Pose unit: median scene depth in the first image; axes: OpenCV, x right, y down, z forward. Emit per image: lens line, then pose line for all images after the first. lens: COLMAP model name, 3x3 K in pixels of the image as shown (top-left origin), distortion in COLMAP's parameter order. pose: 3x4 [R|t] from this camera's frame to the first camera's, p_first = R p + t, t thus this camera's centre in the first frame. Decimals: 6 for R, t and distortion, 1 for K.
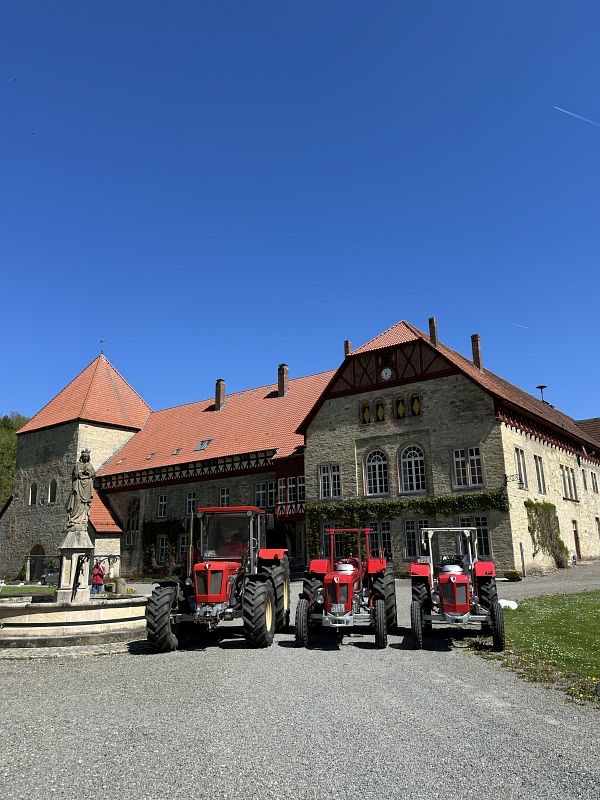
lens RADIAL K [[603.2, 0, 300.0], [0, 603.2, 400.0], [0, 0, 1]] dist [0.111032, -0.004660]
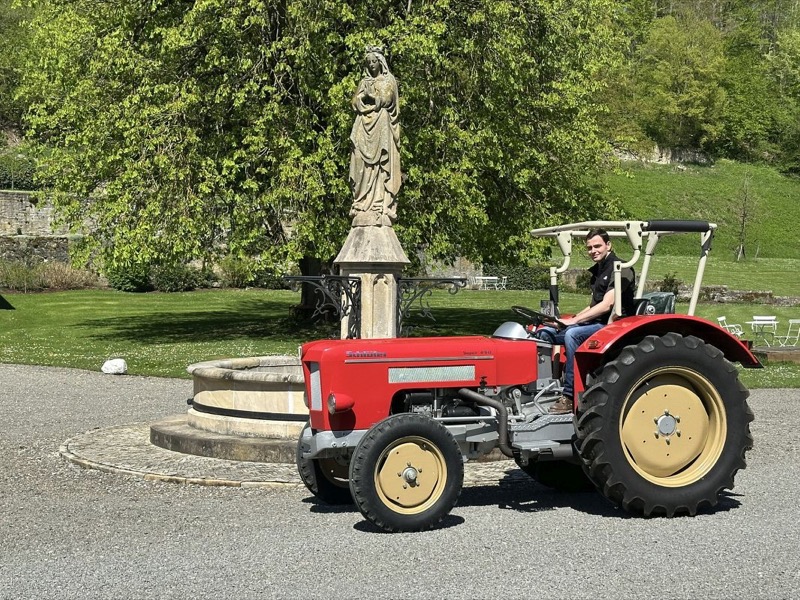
lens RADIAL K [[1292.6, 0, 400.0], [0, 1292.6, 300.0], [0, 0, 1]] dist [0.134958, -0.129413]
pose [[0.493034, 0.028184, -0.869553, 0.171709], [0.209052, 0.966355, 0.149853, 0.043925], [0.844520, -0.255664, 0.470554, 0.191142]]
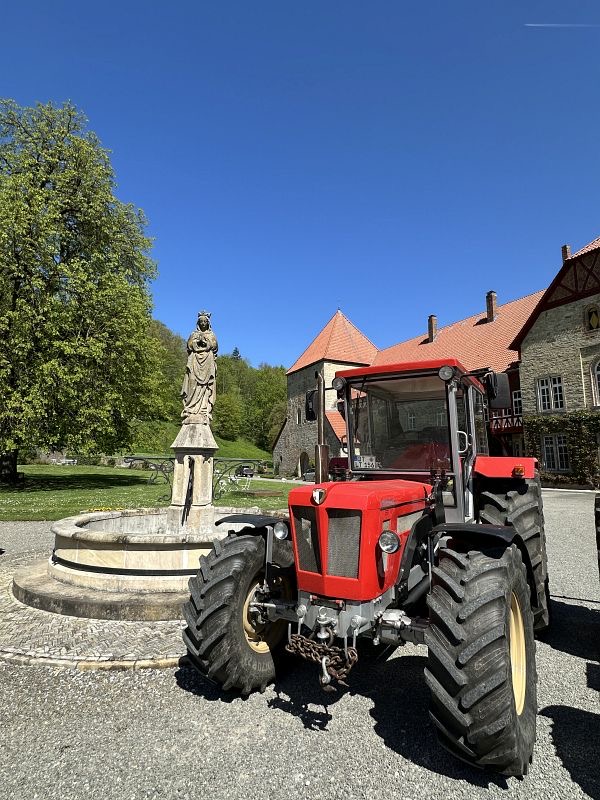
lens RADIAL K [[429.1, 0, 300.0], [0, 429.1, 400.0], [0, 0, 1]] dist [-0.004320, 0.001284]
pose [[0.899601, -0.040114, -0.434867, -0.014172], [0.085216, 0.992755, 0.084708, 0.053641], [0.428319, -0.113261, 0.896502, 0.214042]]
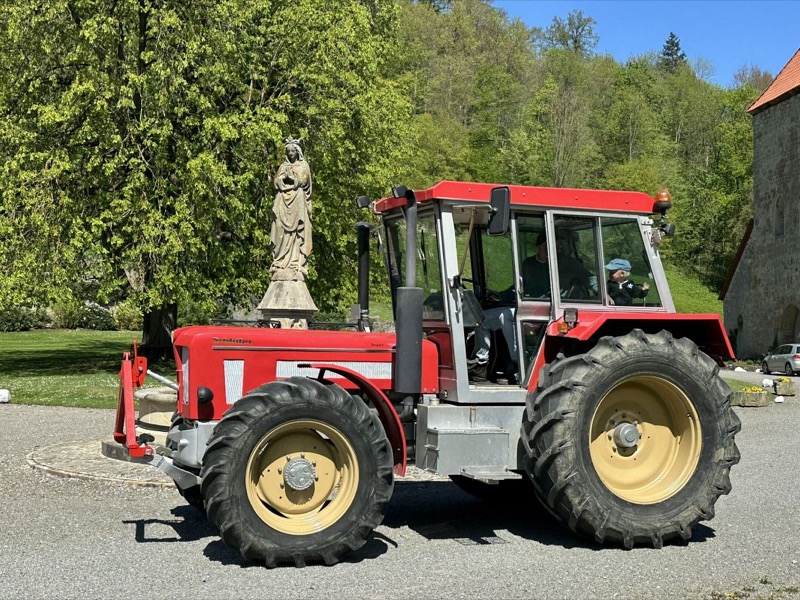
lens RADIAL K [[1091.1, 0, 400.0], [0, 1091.1, 300.0], [0, 0, 1]] dist [0.115409, -0.013133]
pose [[0.648497, 0.005721, -0.761195, 0.169611], [0.165509, 0.974989, 0.148333, 0.033557], [0.743006, -0.222178, 0.631331, 0.148953]]
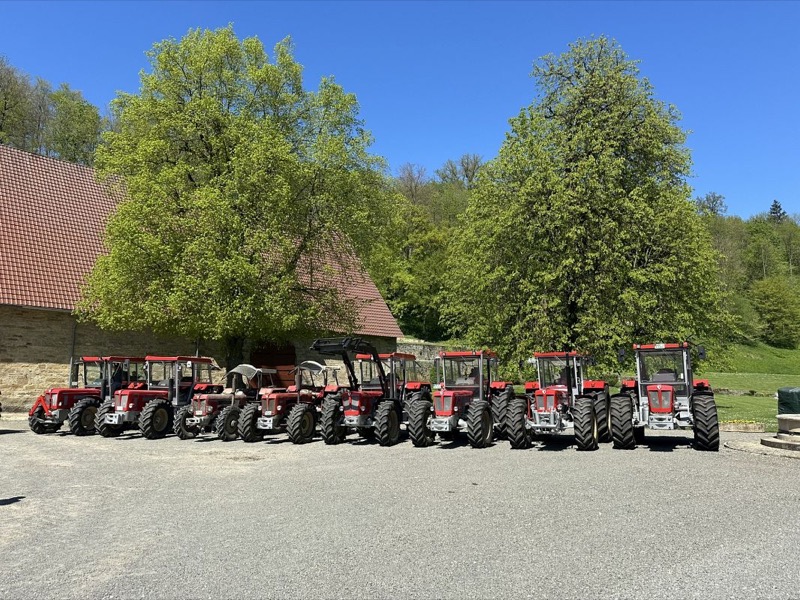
lens RADIAL K [[602.0, 0, 390.7], [0, 602.0, 300.6], [0, 0, 1]] dist [0.090333, -0.150641]
pose [[0.387806, -0.106484, -0.915570, 0.106577], [0.221002, 0.975072, -0.019795, -0.016822], [0.894854, -0.194666, 0.401672, -0.054857]]
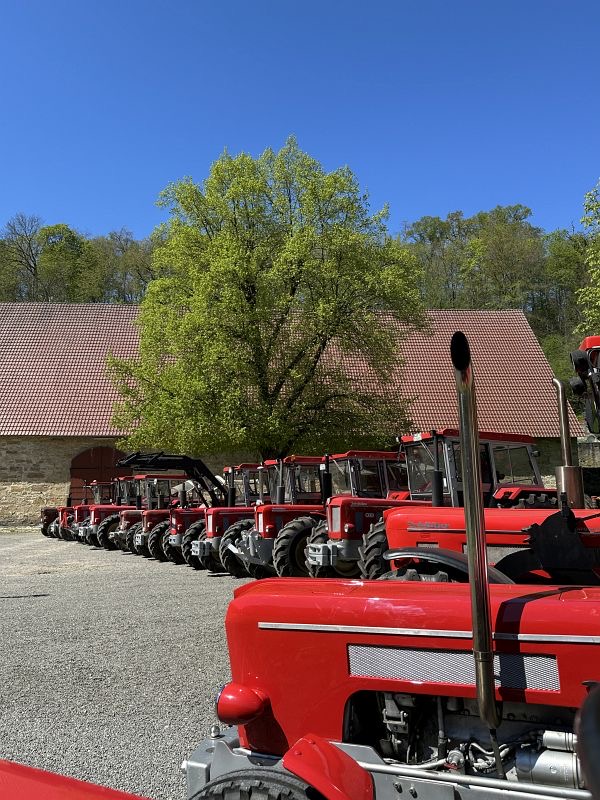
lens RADIAL K [[641.4, 0, 300.0], [0, 641.4, 400.0], [0, 0, 1]] dist [0.091826, 0.000066]
pose [[-0.311857, -0.124213, -0.941975, 0.084239], [0.249561, 0.945899, -0.207352, 0.077085], [0.916768, -0.299745, -0.263986, 0.306780]]
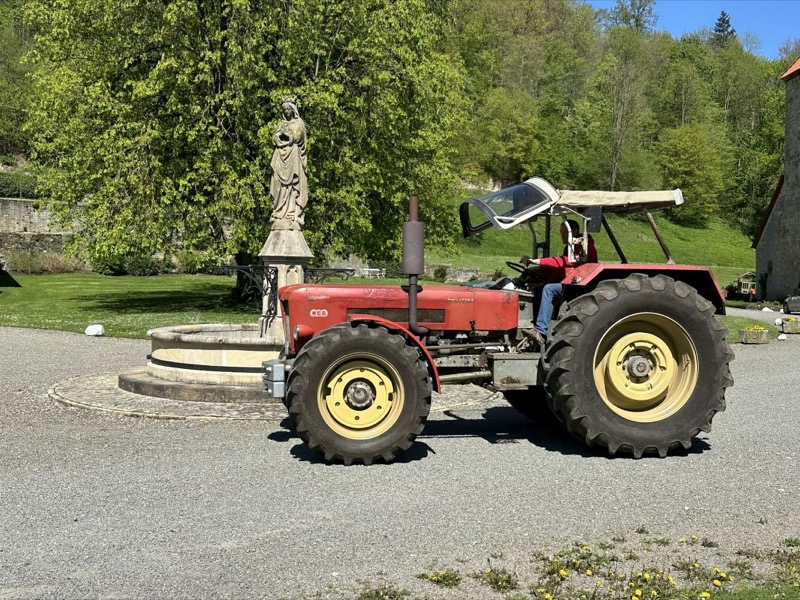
lens RADIAL K [[912.4, 0, 399.1], [0, 912.4, 309.9], [0, 0, 1]] dist [0.187095, -0.454211]
pose [[0.574124, 0.057267, -0.816763, 0.167443], [0.181406, 0.963862, 0.195096, 0.045163], [0.798419, -0.260175, 0.542988, 0.195066]]
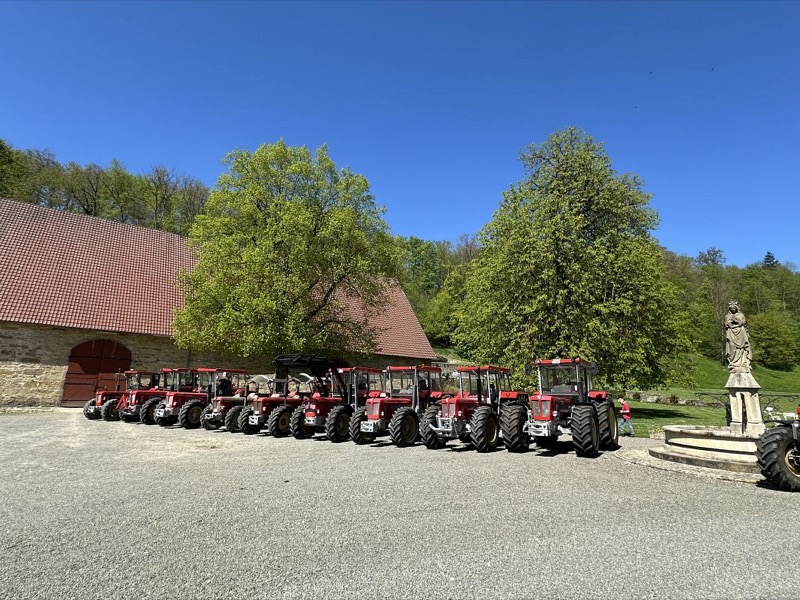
lens RADIAL K [[429.1, 0, 400.0], [0, 429.1, 300.0], [0, 0, 1]] dist [-0.004320, 0.001284]
pose [[0.230938, -0.184307, -0.955353, 0.096341], [0.218960, 0.966553, -0.133539, 0.017483], [0.948011, -0.178344, 0.263570, 0.074922]]
